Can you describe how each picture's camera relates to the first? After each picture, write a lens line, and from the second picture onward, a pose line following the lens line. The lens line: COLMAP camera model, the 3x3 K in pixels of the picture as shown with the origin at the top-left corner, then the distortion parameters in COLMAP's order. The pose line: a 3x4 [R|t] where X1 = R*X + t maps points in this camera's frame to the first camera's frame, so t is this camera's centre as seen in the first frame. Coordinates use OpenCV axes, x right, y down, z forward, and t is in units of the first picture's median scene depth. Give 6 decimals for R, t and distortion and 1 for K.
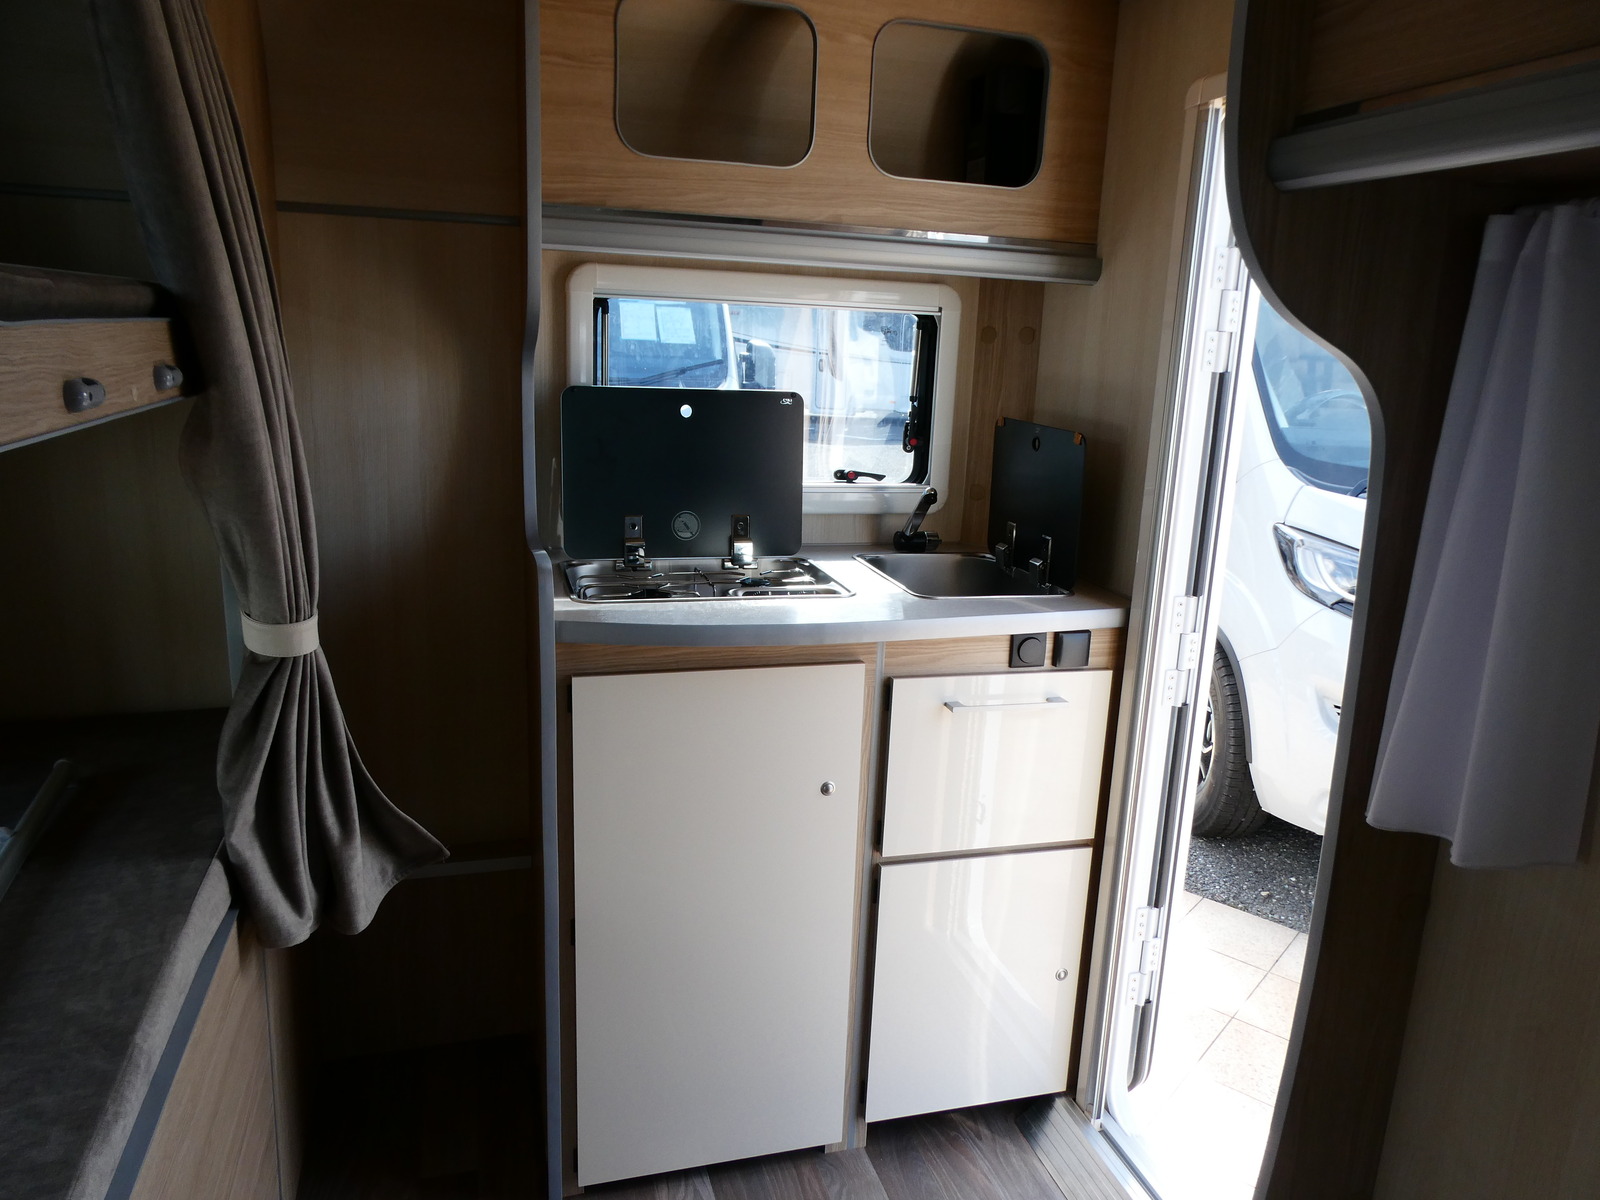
lens RADIAL K [[1141.1, 0, 809.8], [0, 1141.1, 592.6], [0, 0, 1]] dist [-0.018281, 0.002288]
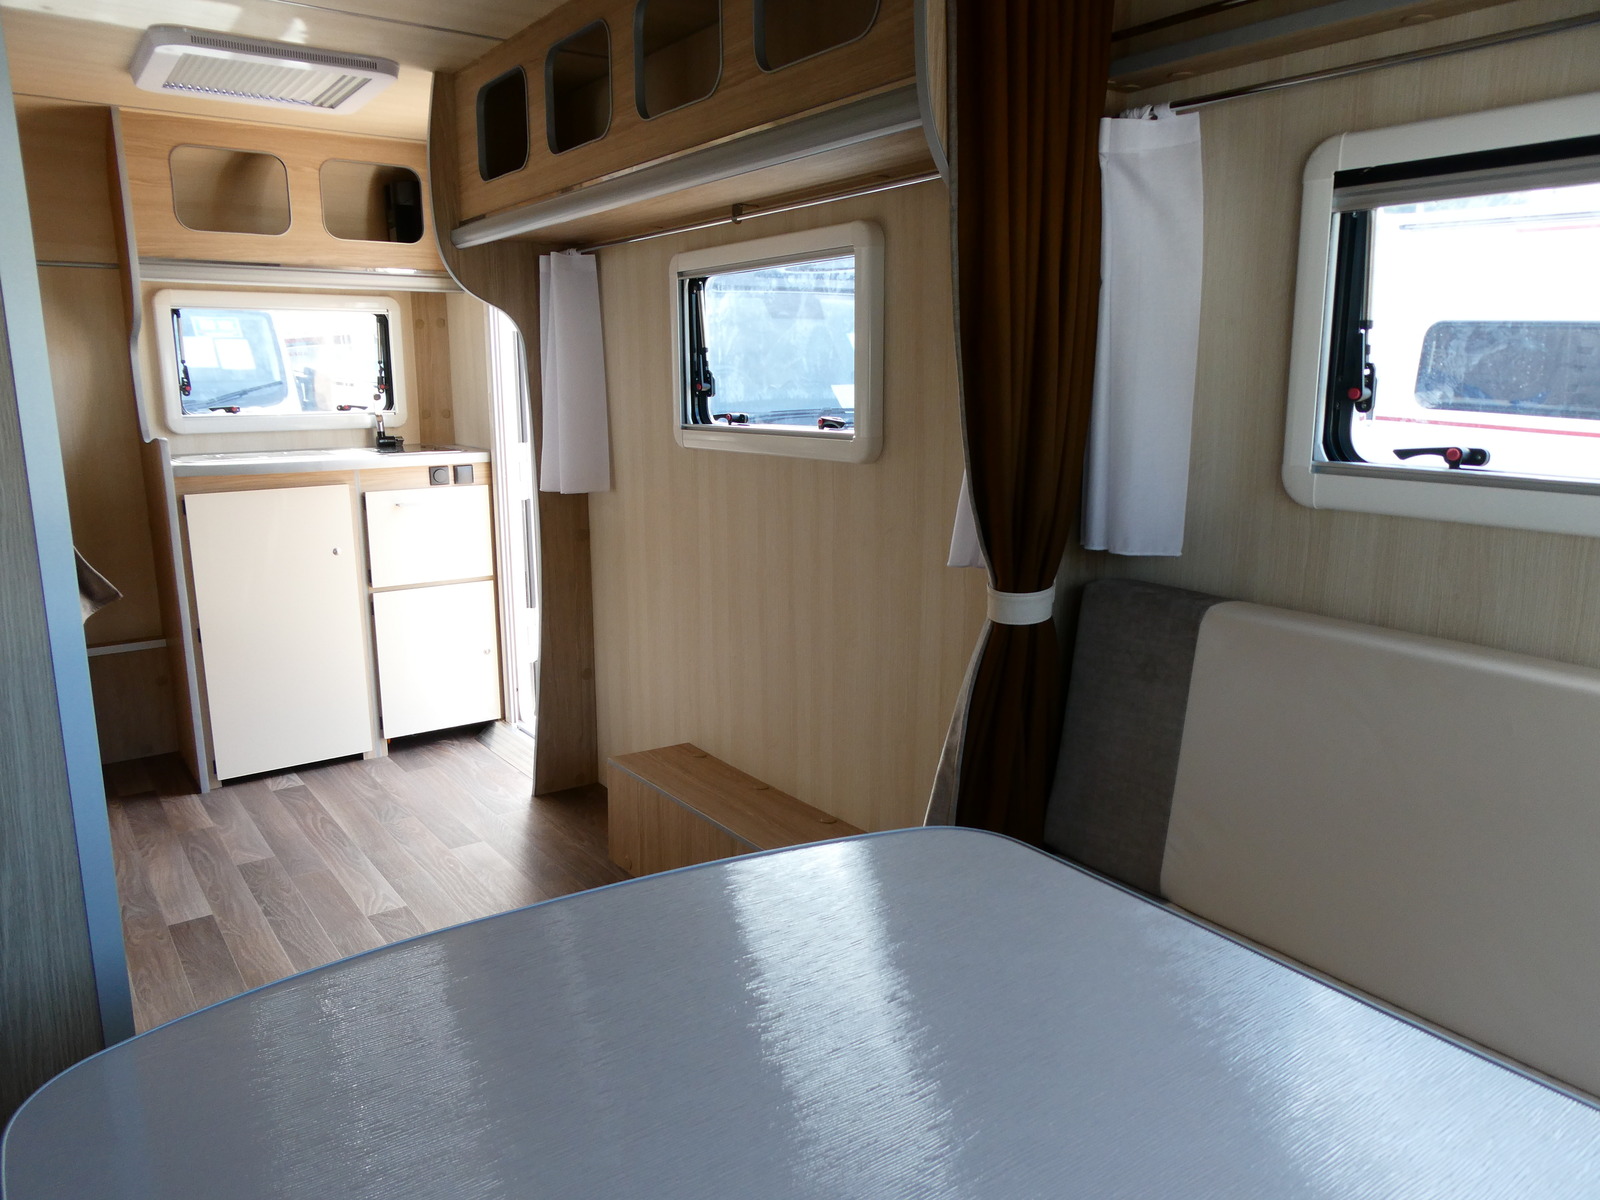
lens RADIAL K [[1141.1, 0, 831.1], [0, 1141.1, 591.8], [0, 0, 1]] dist [-0.018281, 0.002288]
pose [[0.935860, -0.113307, 0.333659, 0.130755], [0.123436, 0.992309, -0.009243, 0.315760], [-0.330046, 0.049835, 0.942648, -0.960468]]
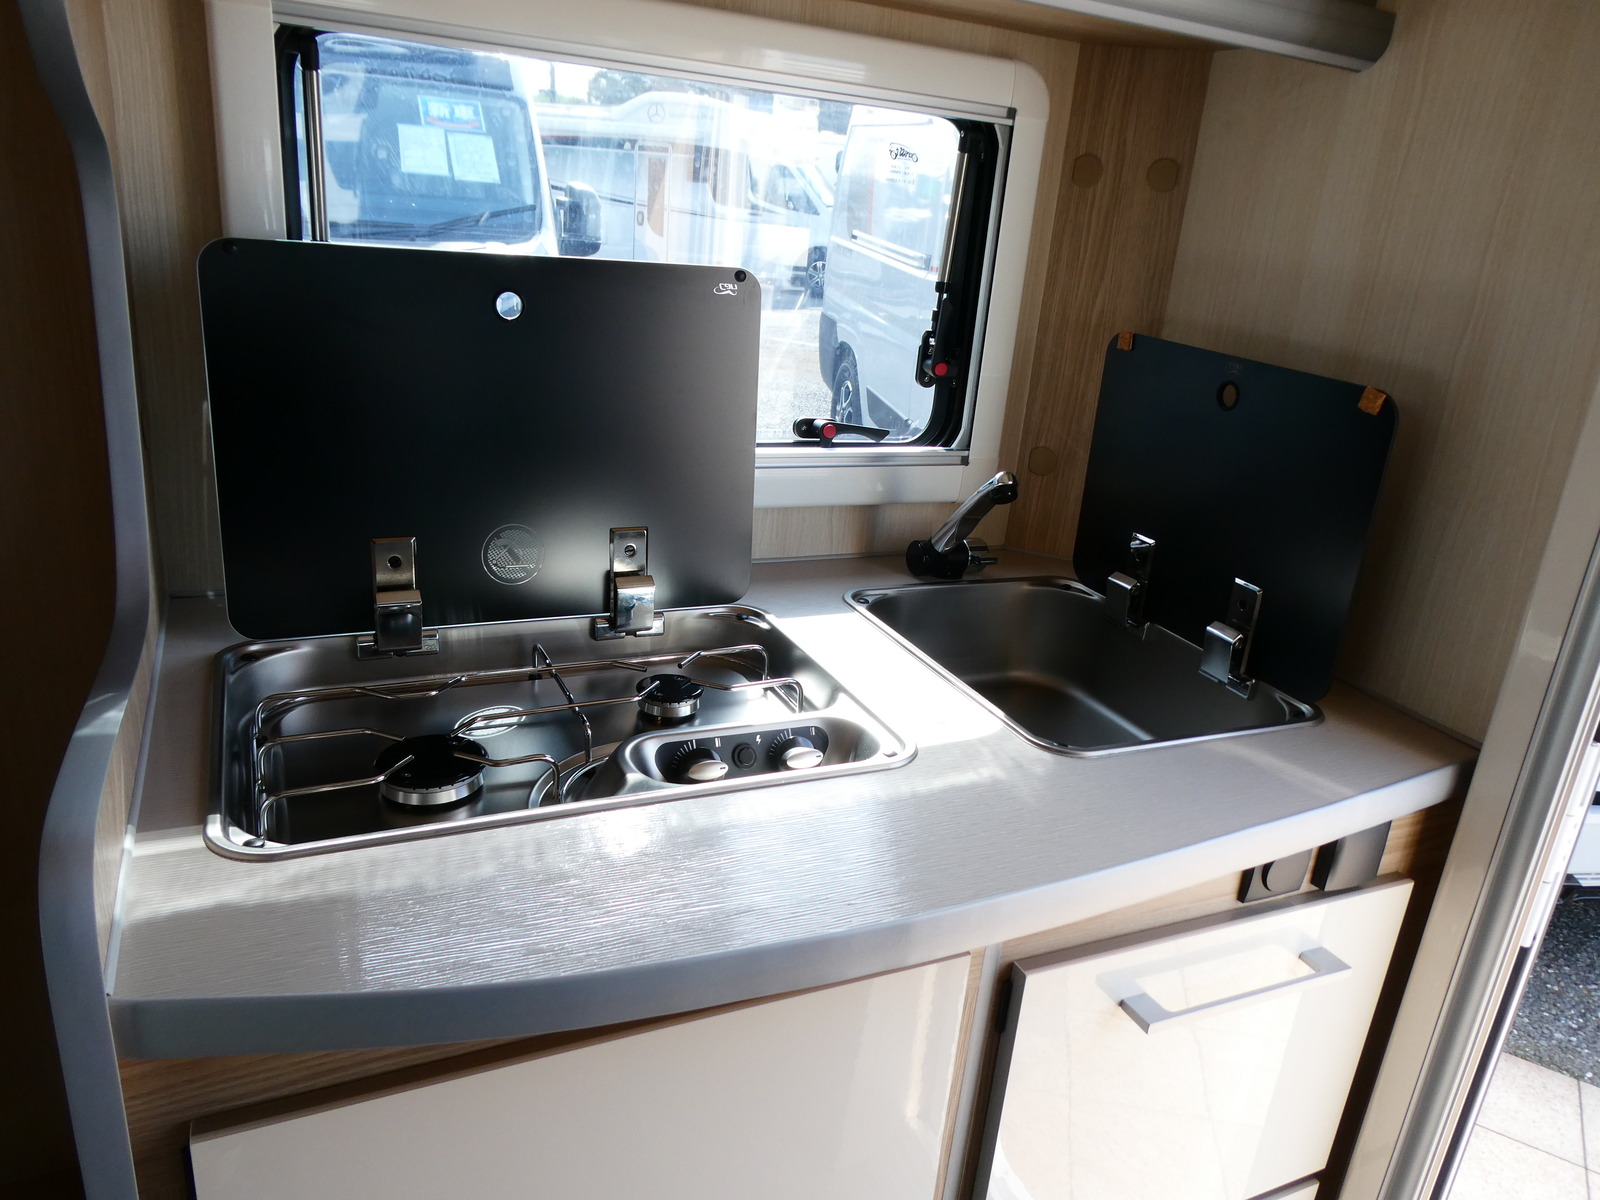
lens RADIAL K [[1141.1, 0, 816.3], [0, 1141.1, 599.1], [0, 0, 1]] dist [-0.018281, 0.002288]
pose [[0.985656, -0.009033, 0.168524, -0.065251], [-0.011570, 0.992600, 0.120876, -0.099698], [-0.168368, -0.121092, 0.978258, 0.528698]]
